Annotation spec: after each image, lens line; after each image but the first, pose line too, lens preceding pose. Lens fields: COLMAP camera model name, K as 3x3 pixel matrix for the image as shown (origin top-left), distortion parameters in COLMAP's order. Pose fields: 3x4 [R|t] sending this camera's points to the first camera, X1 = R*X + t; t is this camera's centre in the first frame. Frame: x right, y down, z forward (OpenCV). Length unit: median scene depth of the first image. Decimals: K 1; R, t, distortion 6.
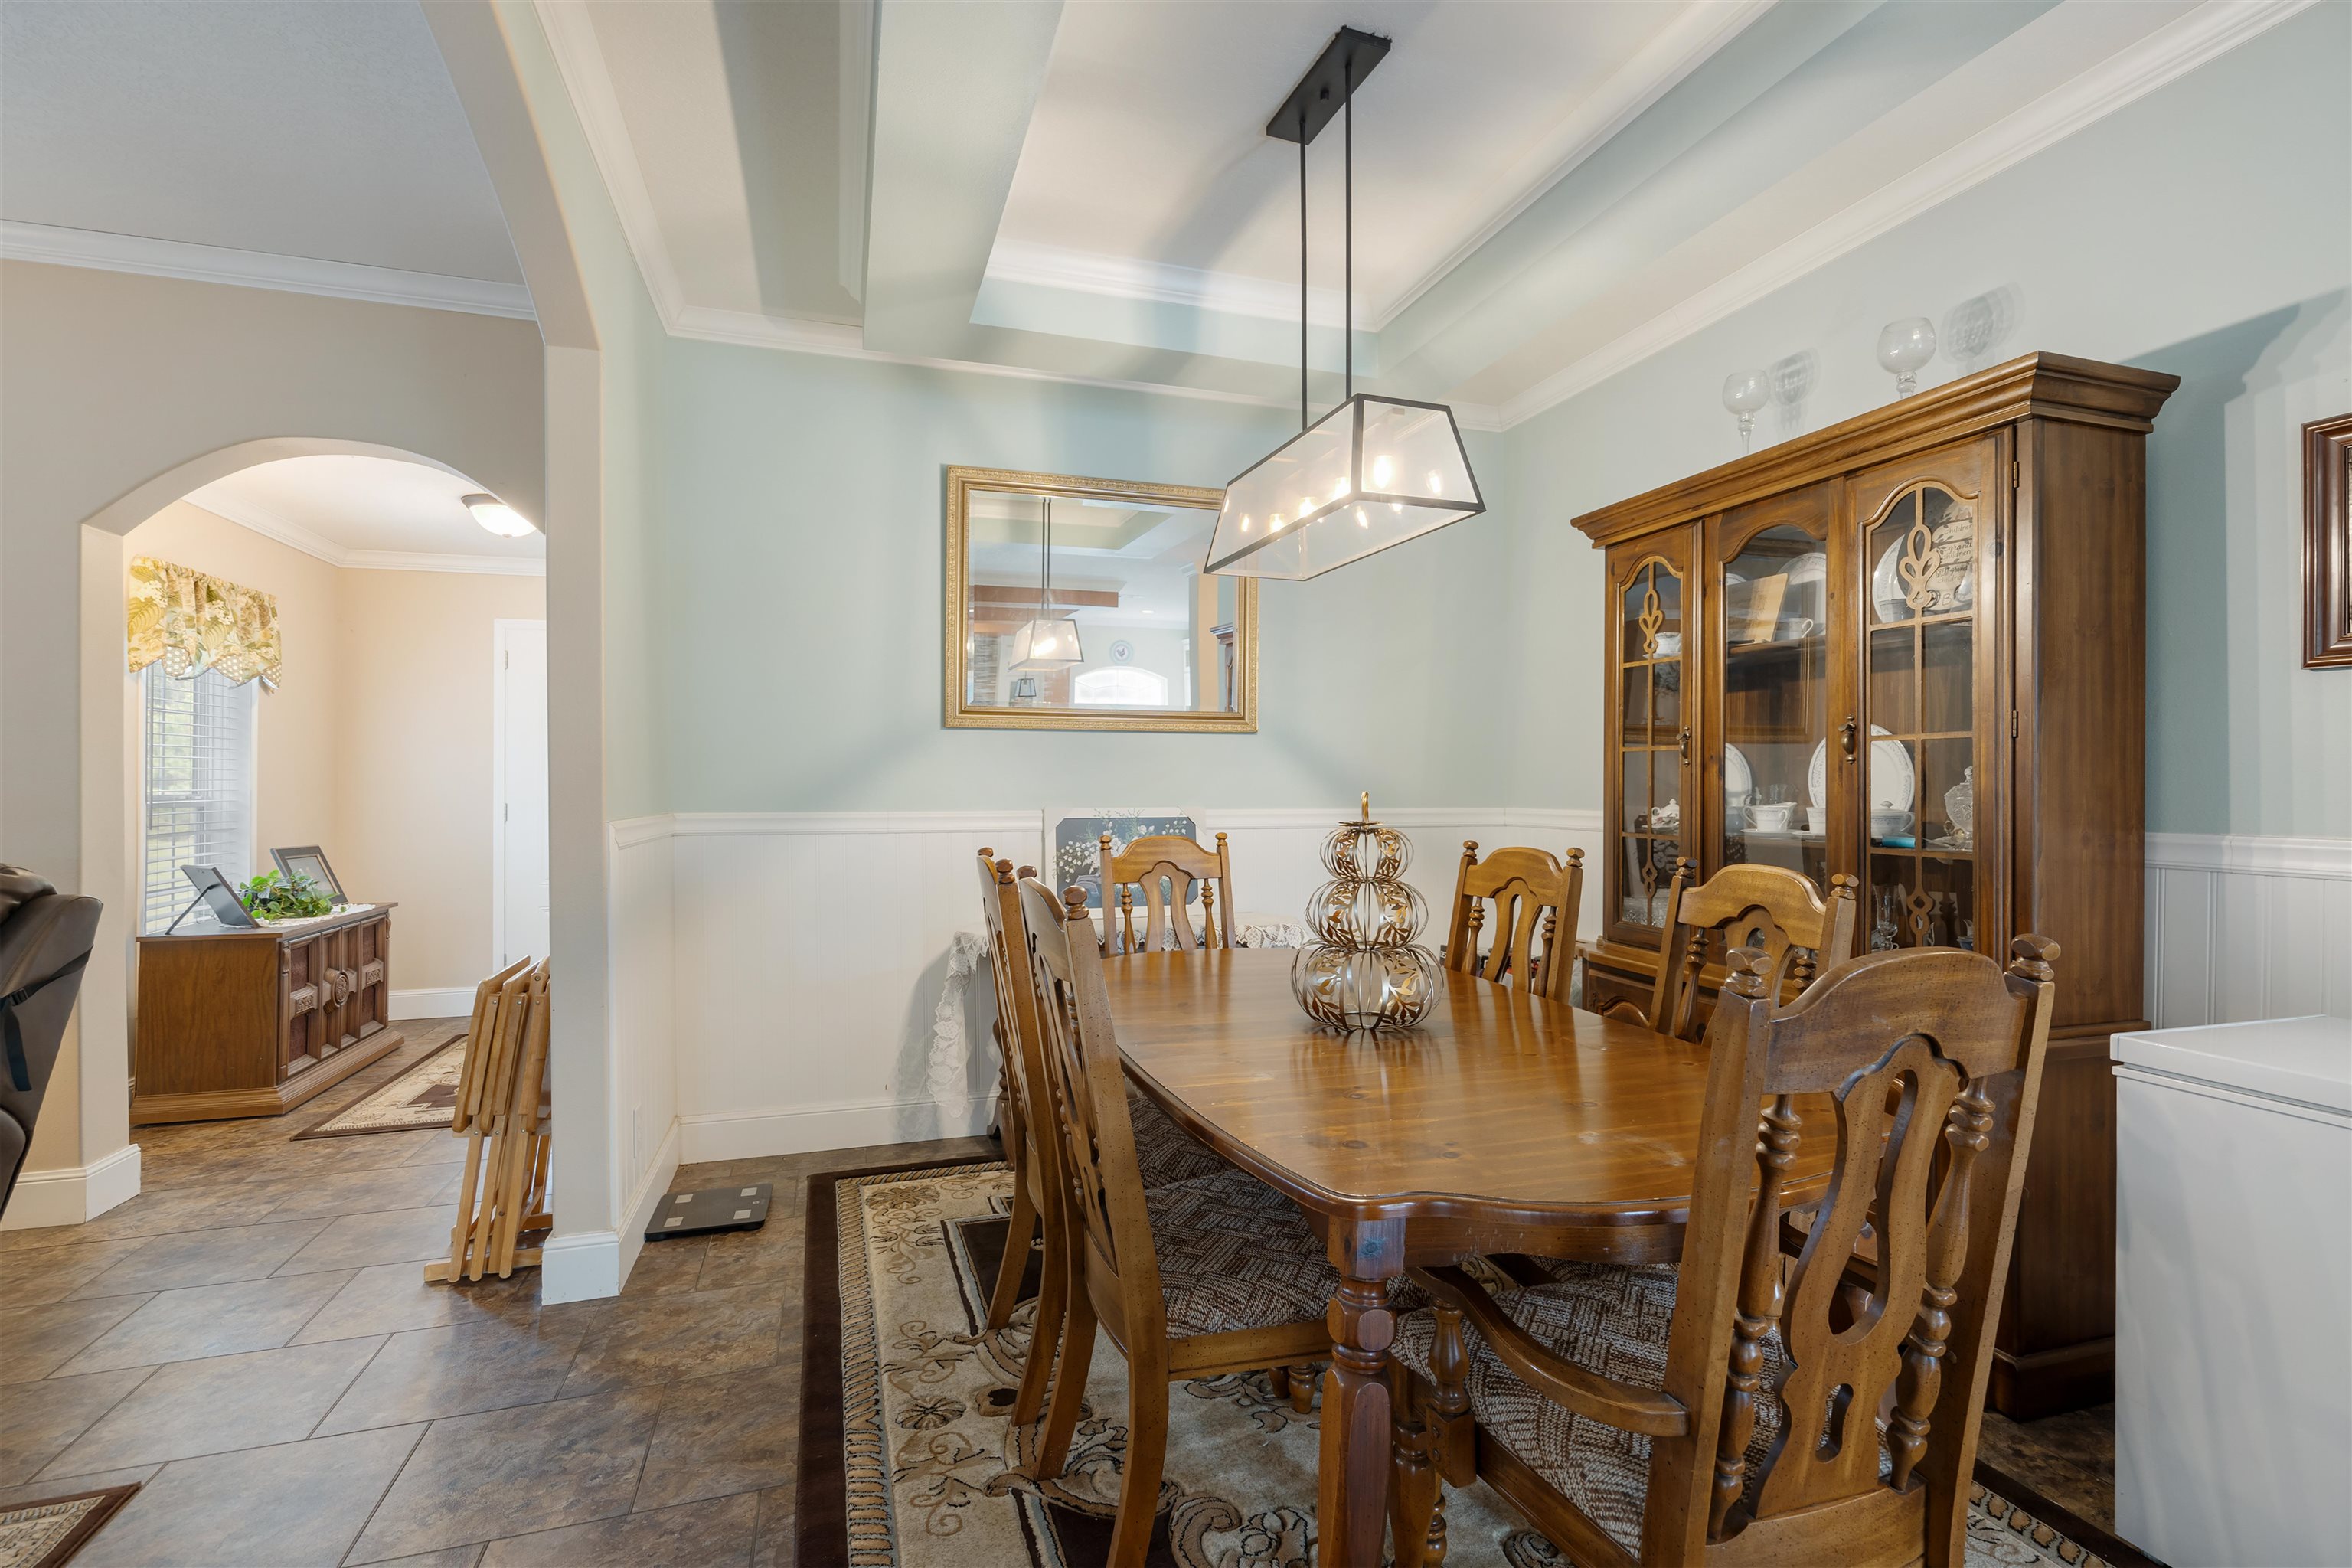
lens RADIAL K [[1066.4, 0, 1183.5], [0, 1066.4, 770.3], [0, 0, 1]] dist [-0.008406, 0.005328]
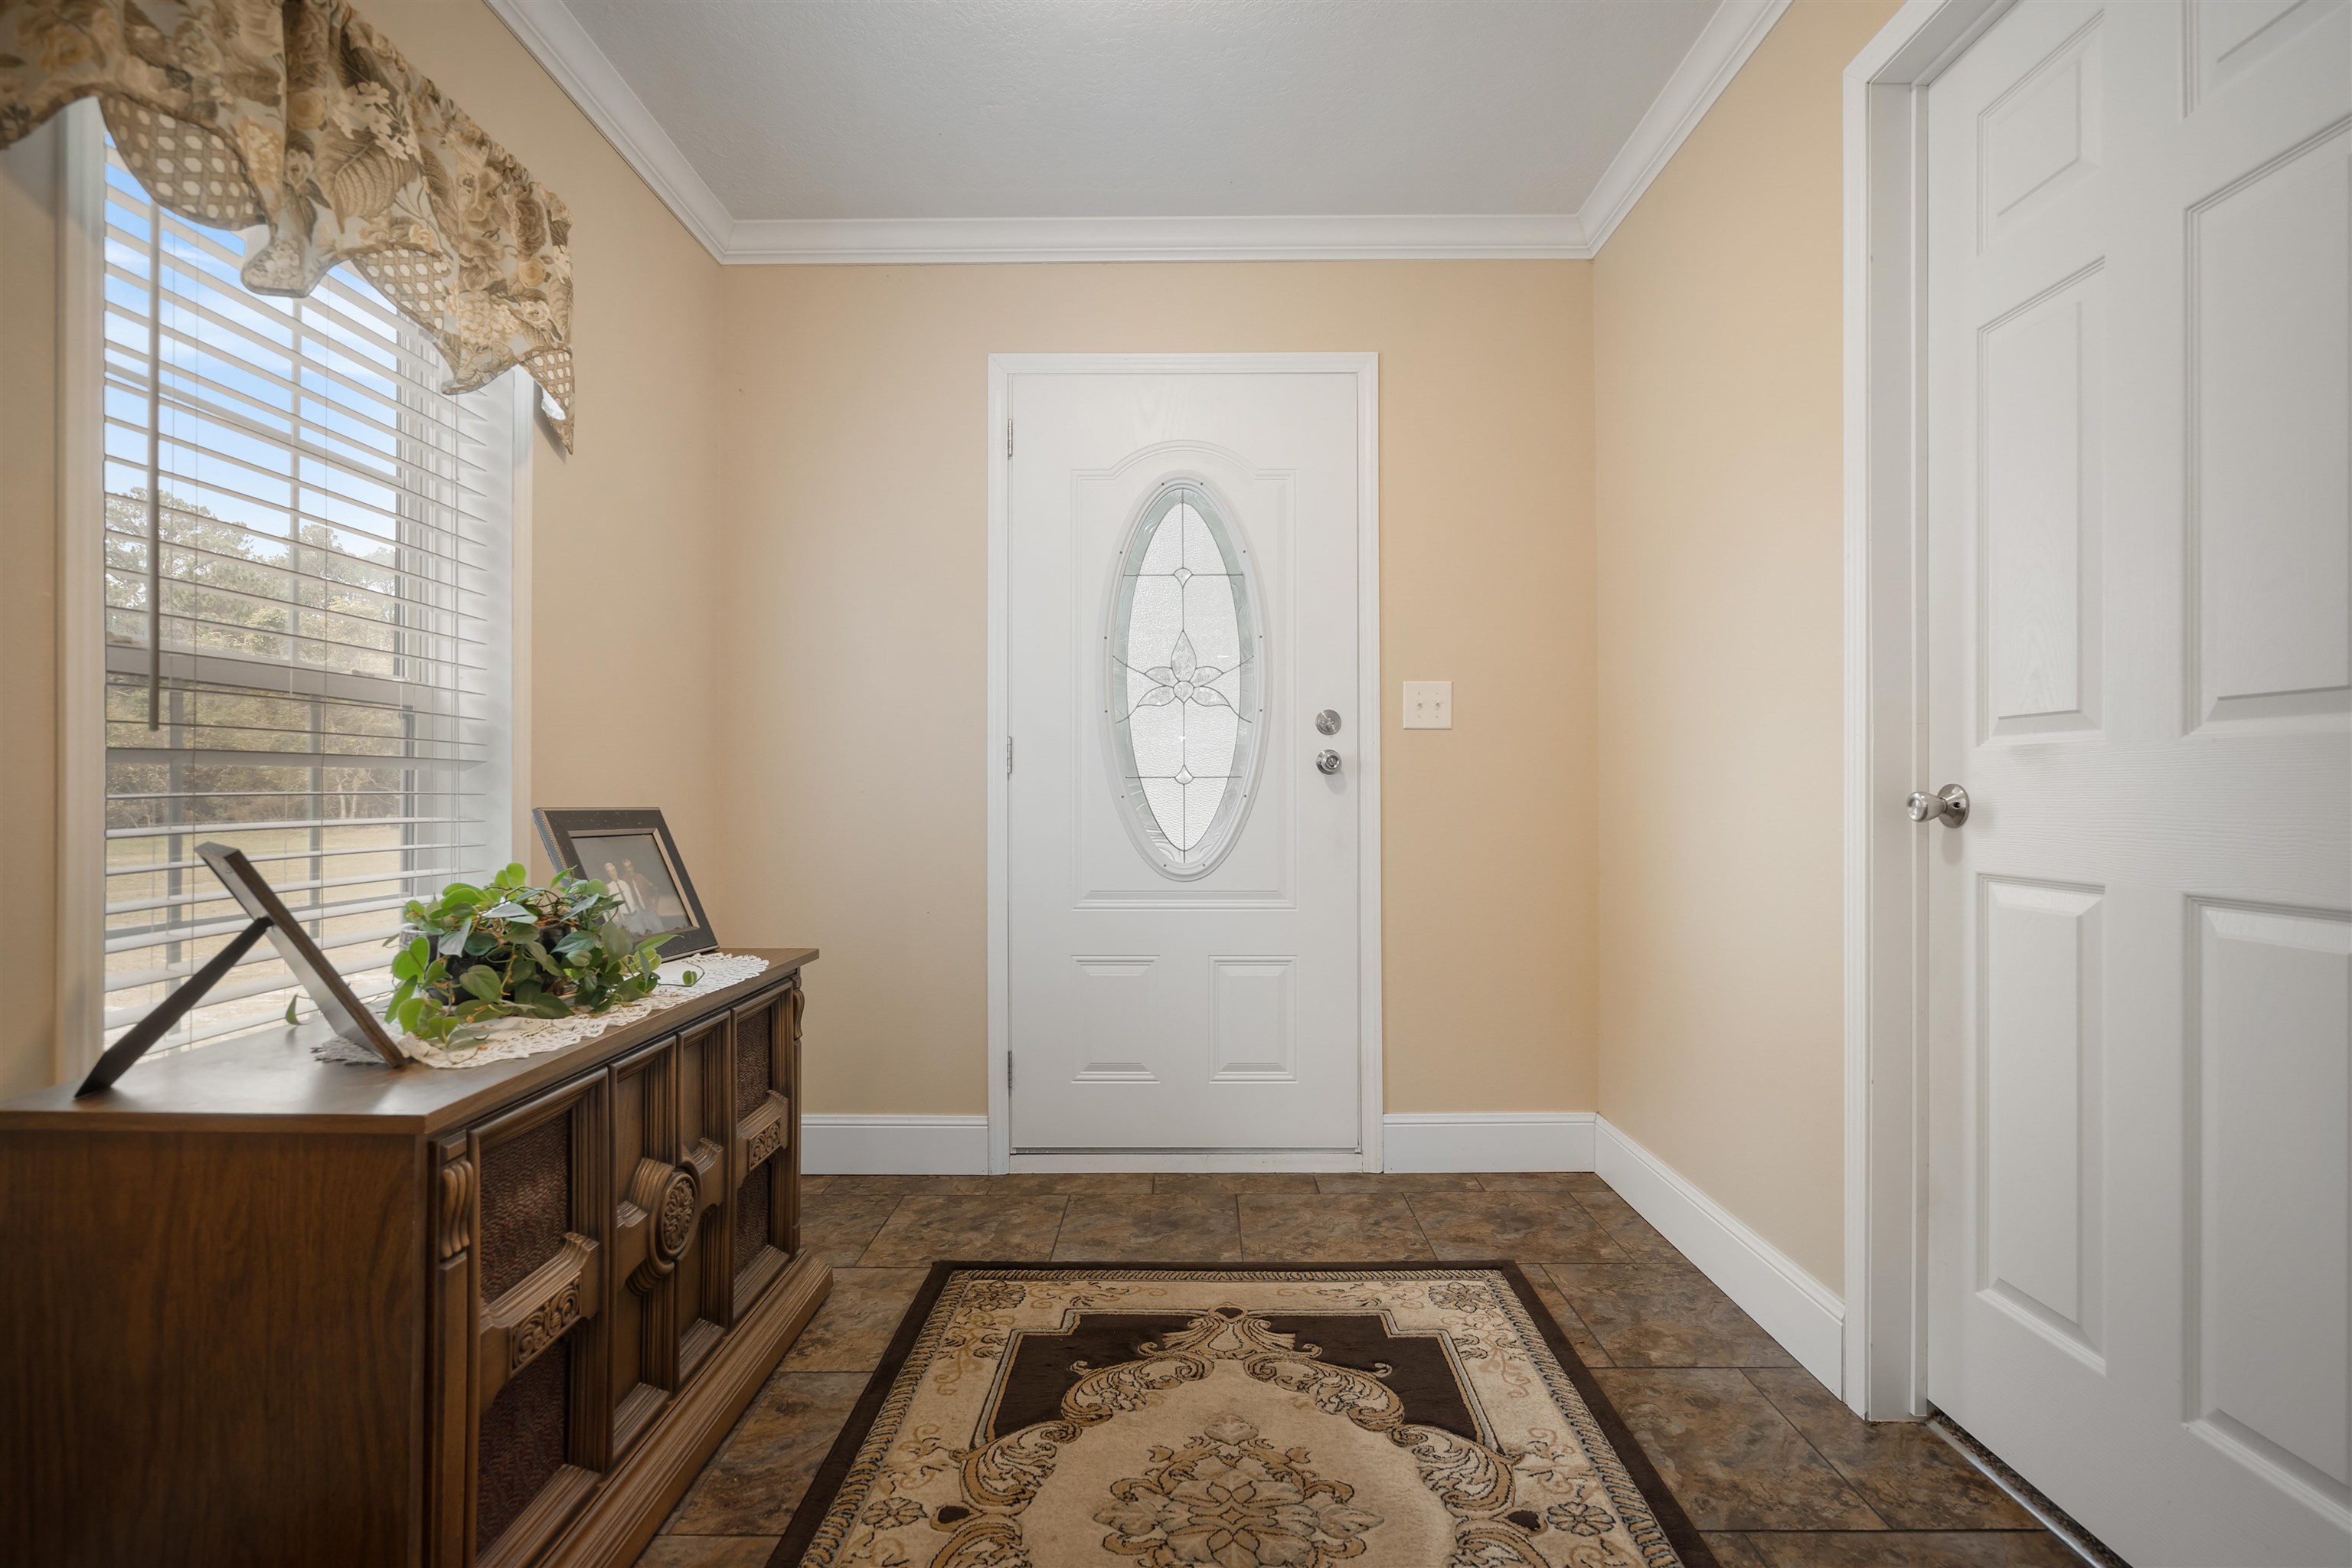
lens RADIAL K [[1066.4, 0, 1178.7], [0, 1066.4, 784.7], [0, 0, 1]] dist [-0.008406, 0.005328]
pose [[0.950616, 0.002057, -0.310362, -0.524202], [0.000569, 0.999965, 0.008369, 0.062761], [0.310368, -0.008133, 0.950582, 0.714093]]
